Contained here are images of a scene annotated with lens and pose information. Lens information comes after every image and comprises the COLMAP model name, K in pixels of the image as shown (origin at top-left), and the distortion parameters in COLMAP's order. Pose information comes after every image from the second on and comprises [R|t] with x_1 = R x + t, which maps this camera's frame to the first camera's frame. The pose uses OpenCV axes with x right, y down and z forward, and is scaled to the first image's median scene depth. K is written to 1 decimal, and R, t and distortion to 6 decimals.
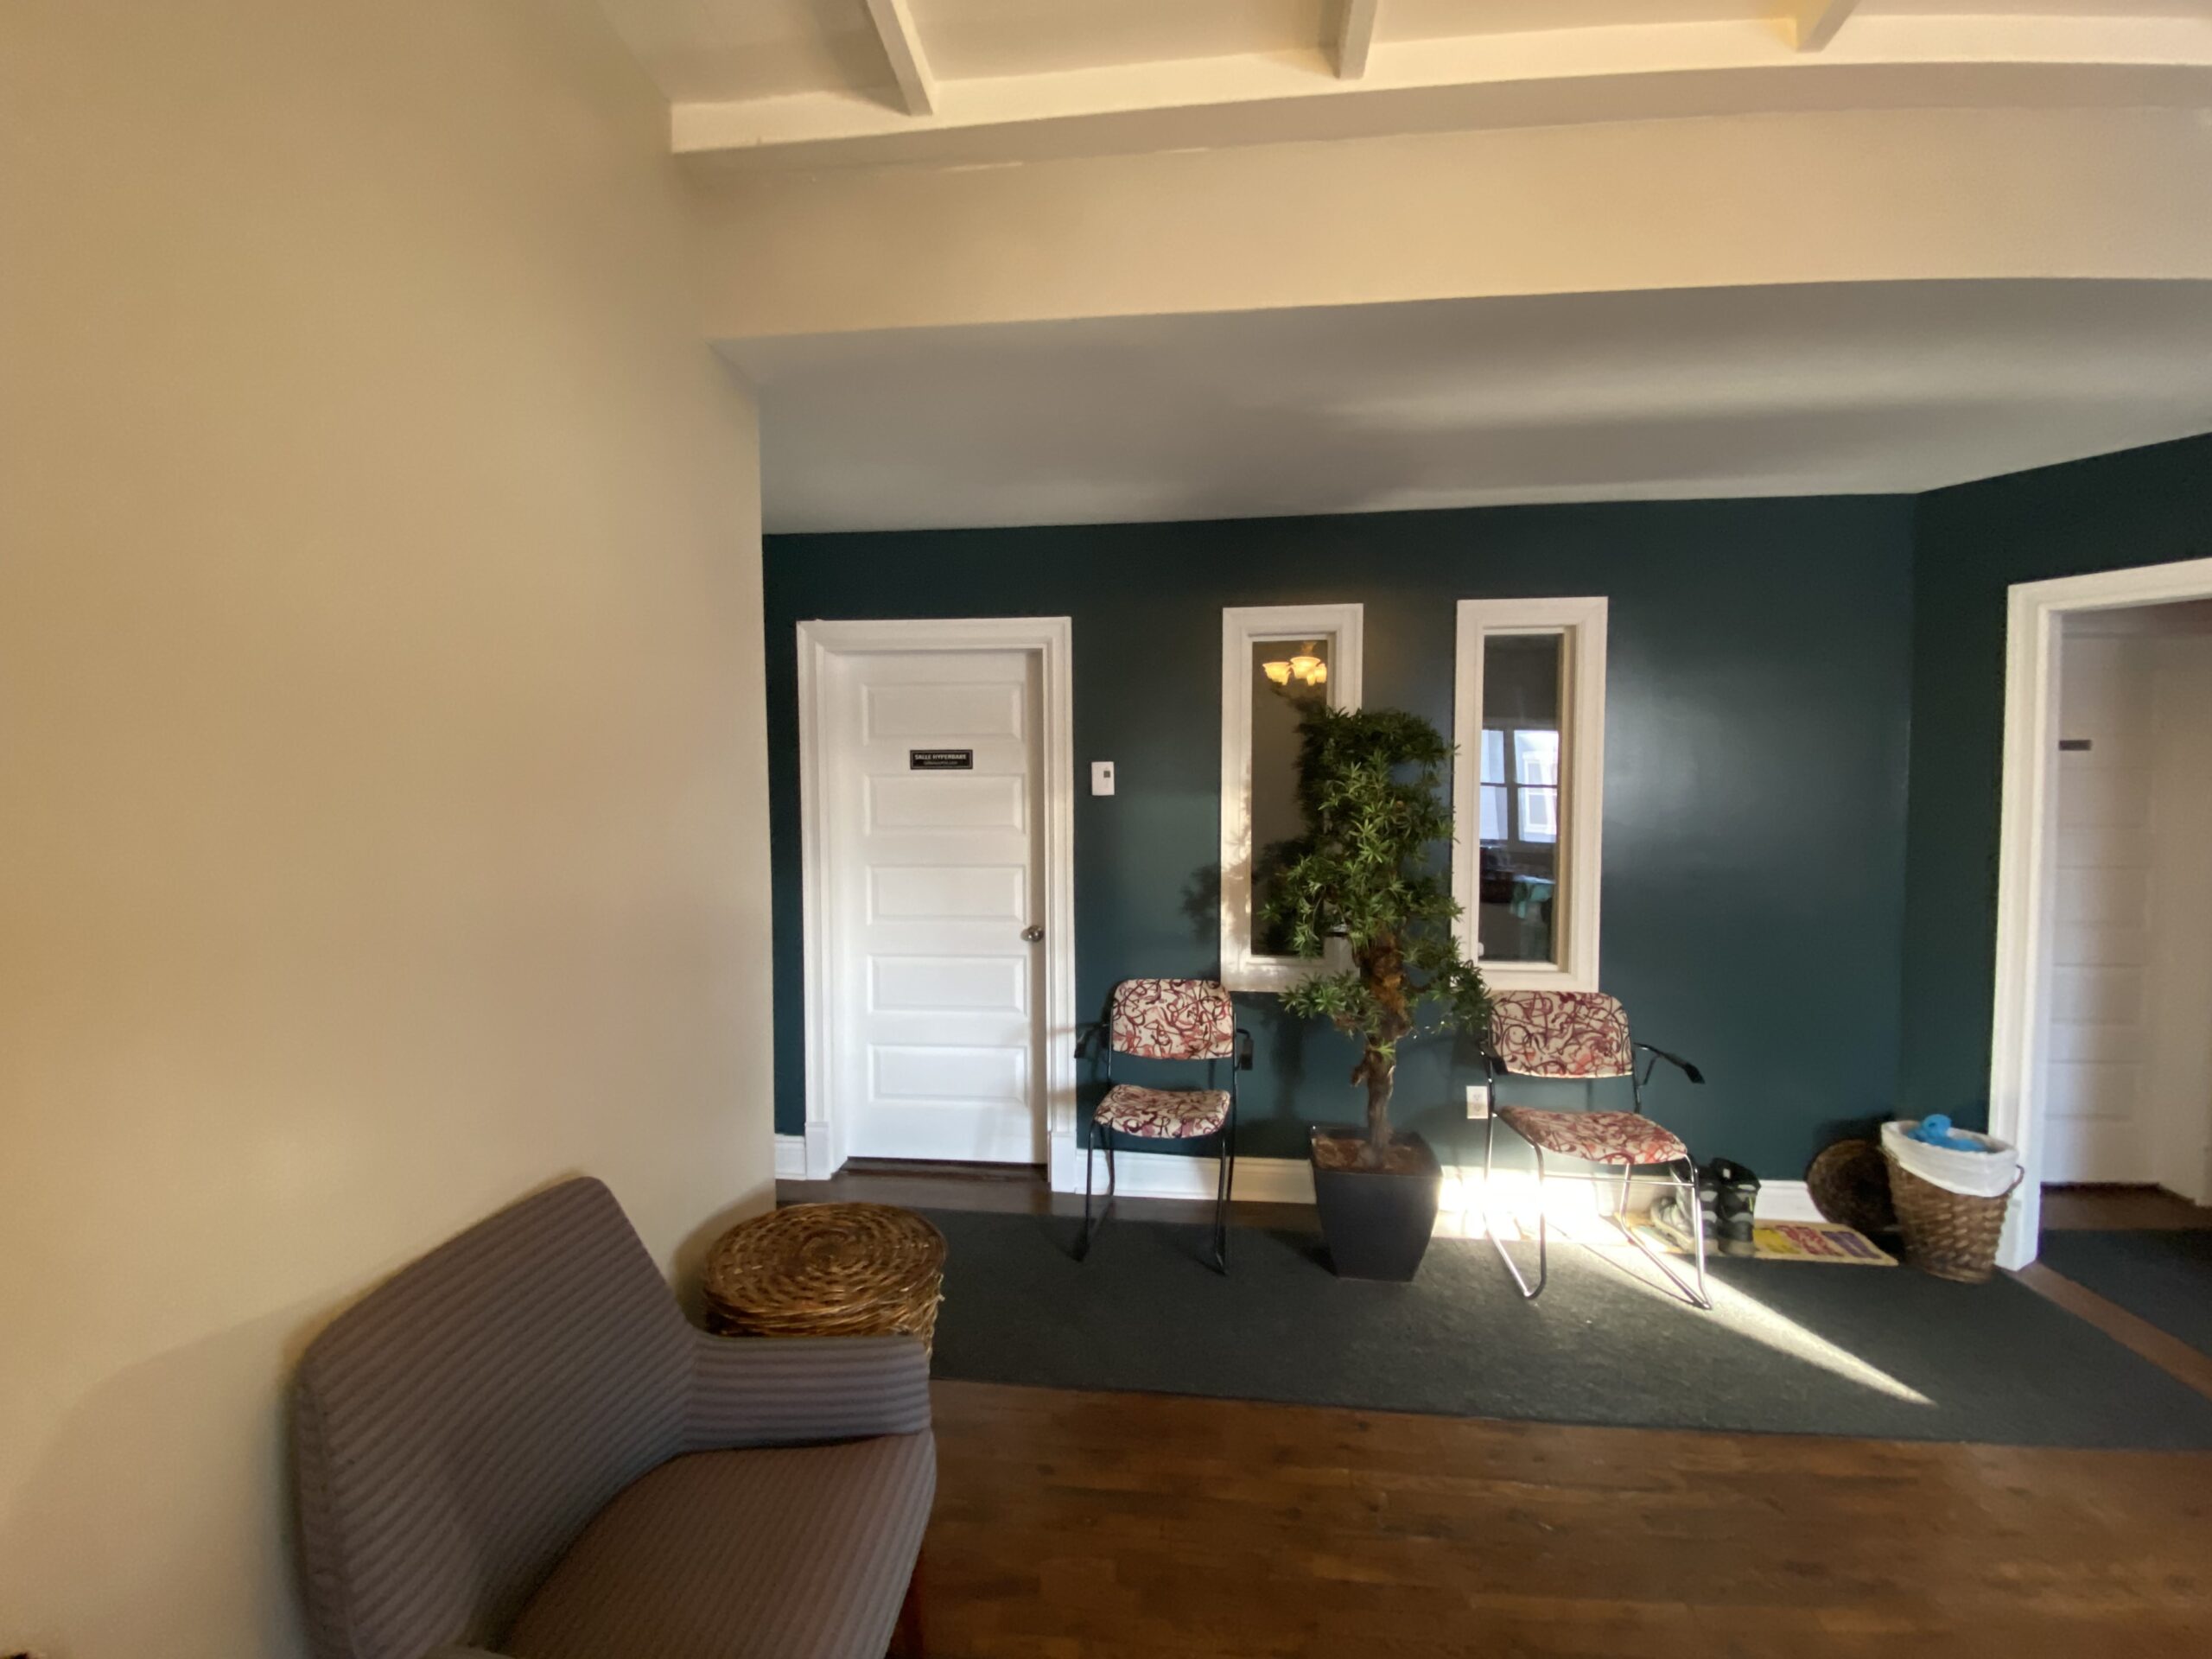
lens RADIAL K [[788.3, 0, 1106.0], [0, 788.3, 829.5], [0, 0, 1]] dist [0.000452, -0.010778]
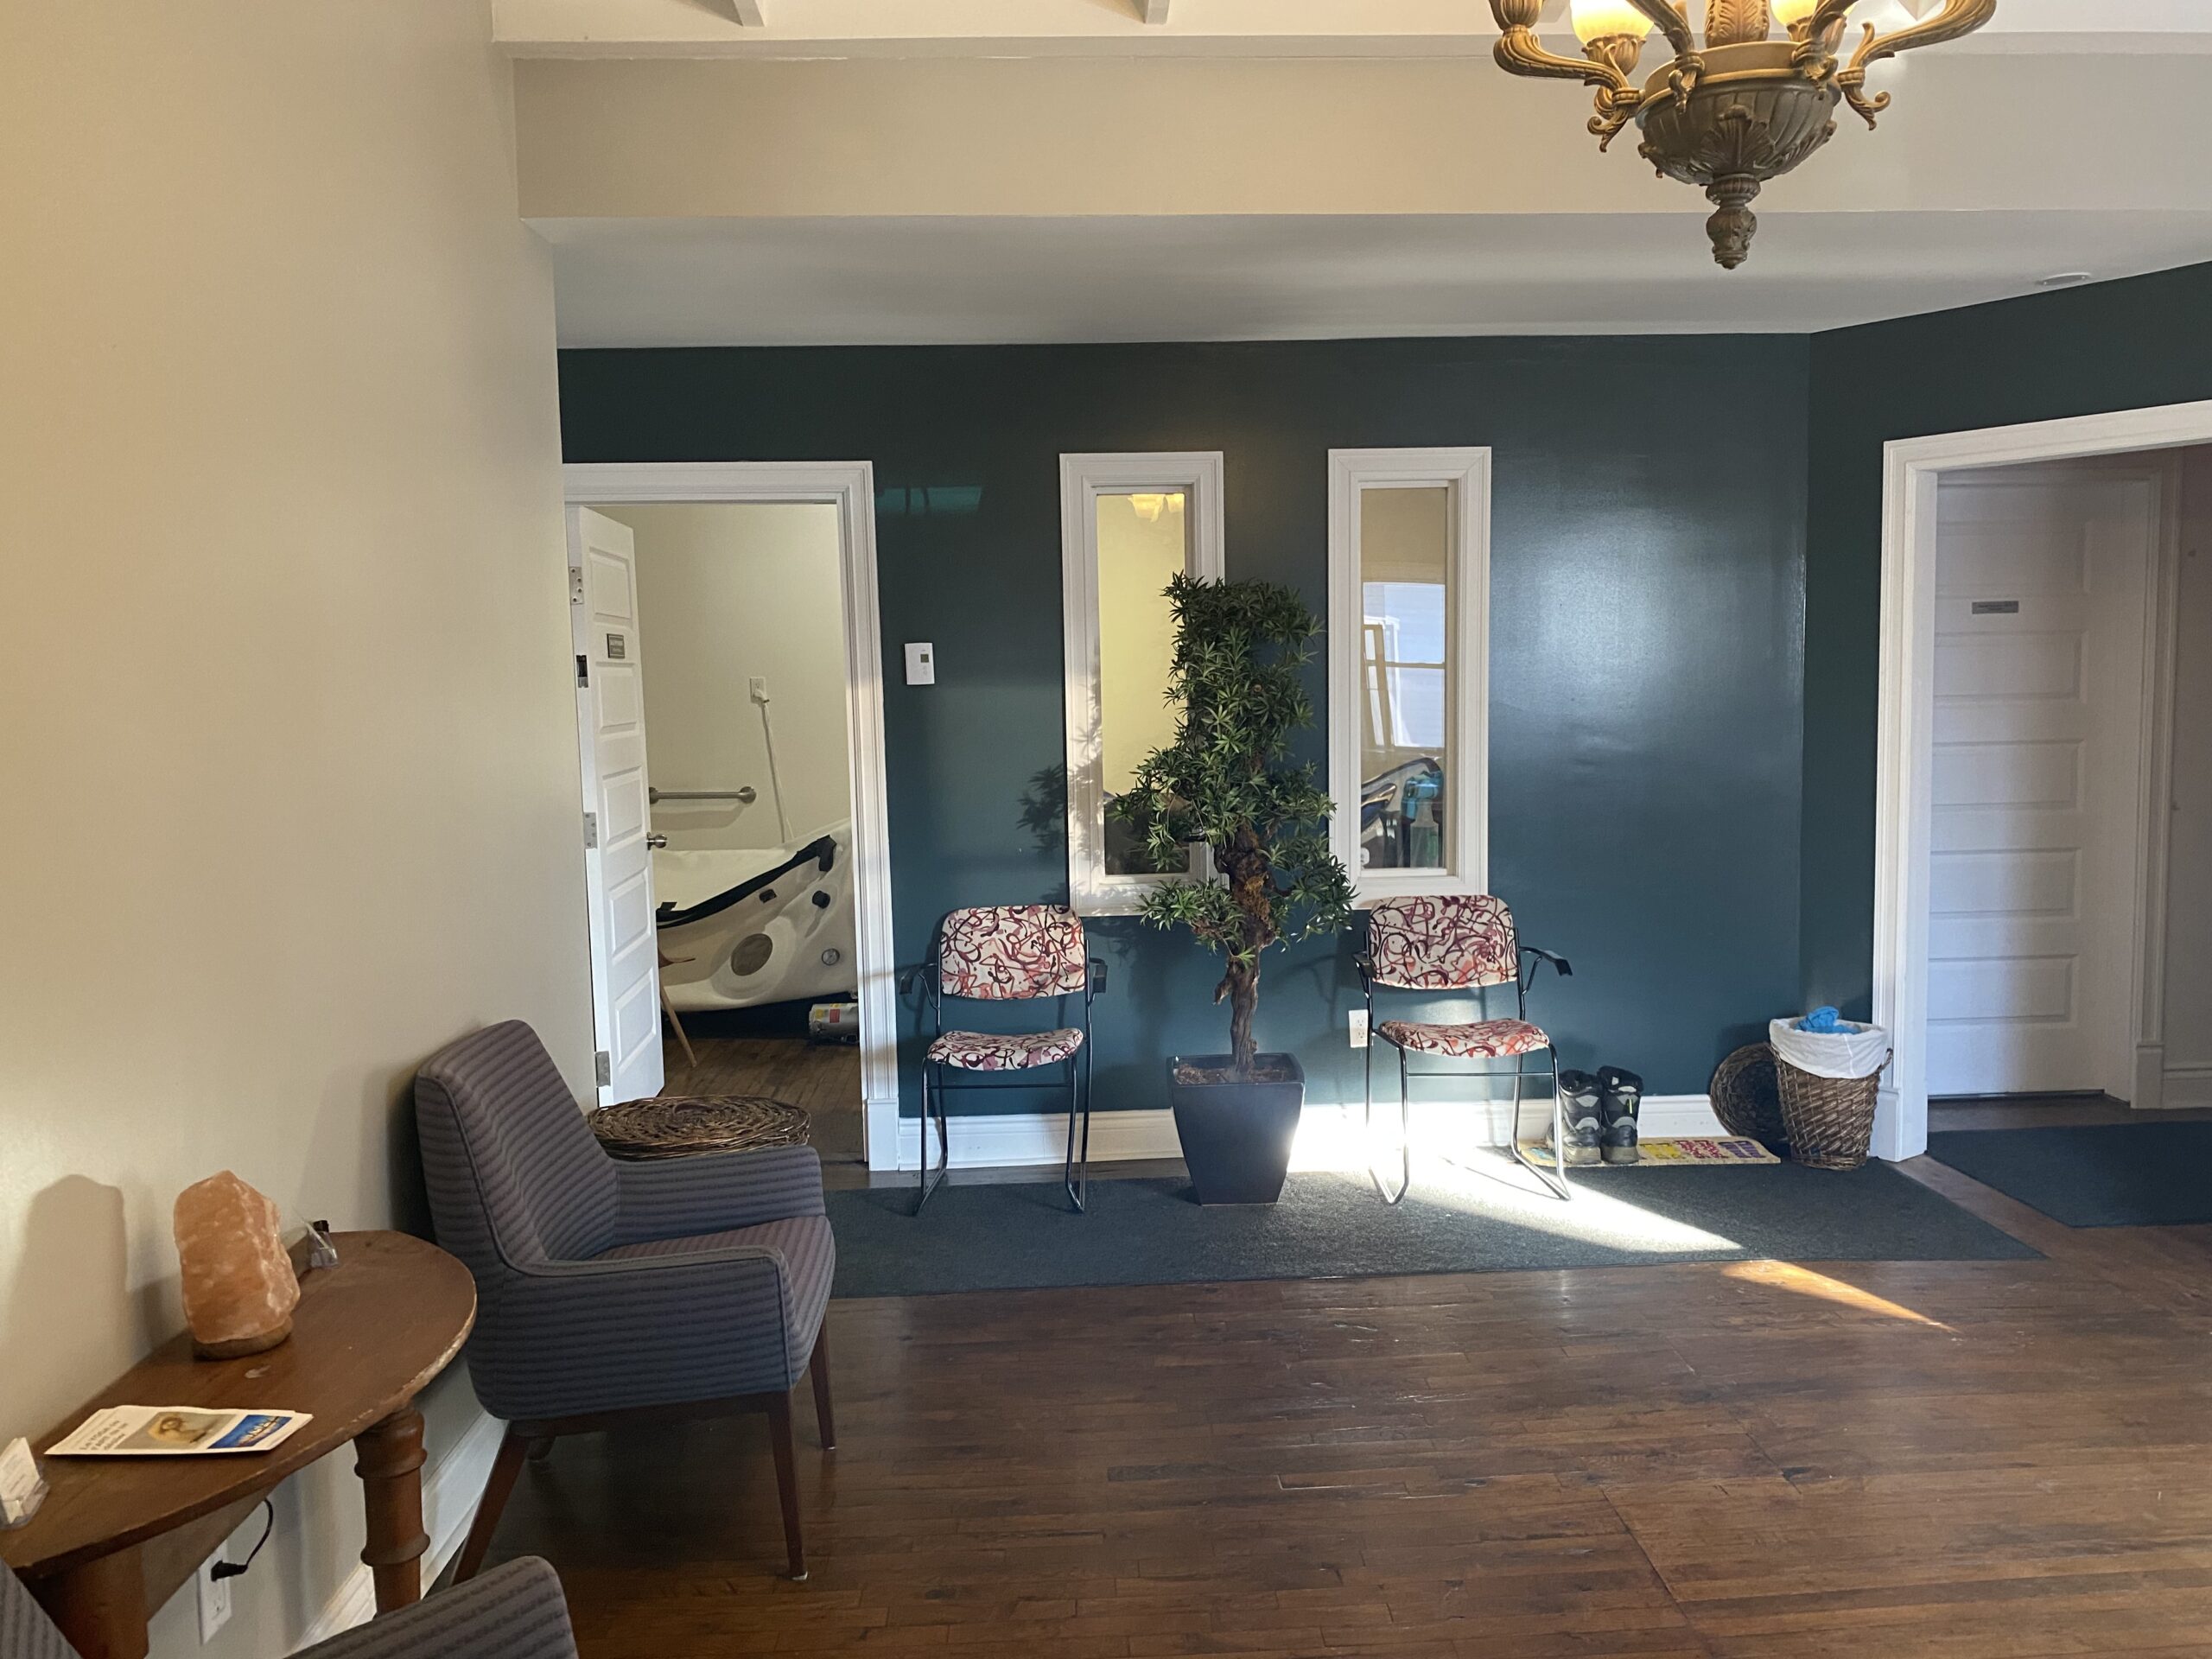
lens RADIAL K [[1484.6, 0, 1106.0], [0, 1484.6, 829.5], [0, 0, 1]] dist [0.077324, -0.000617]
pose [[0.987069, -0.030498, 0.157368, -0.068883], [0.022705, 0.998436, 0.051081, 0.035843], [-0.158680, -0.046847, 0.986218, -0.617573]]
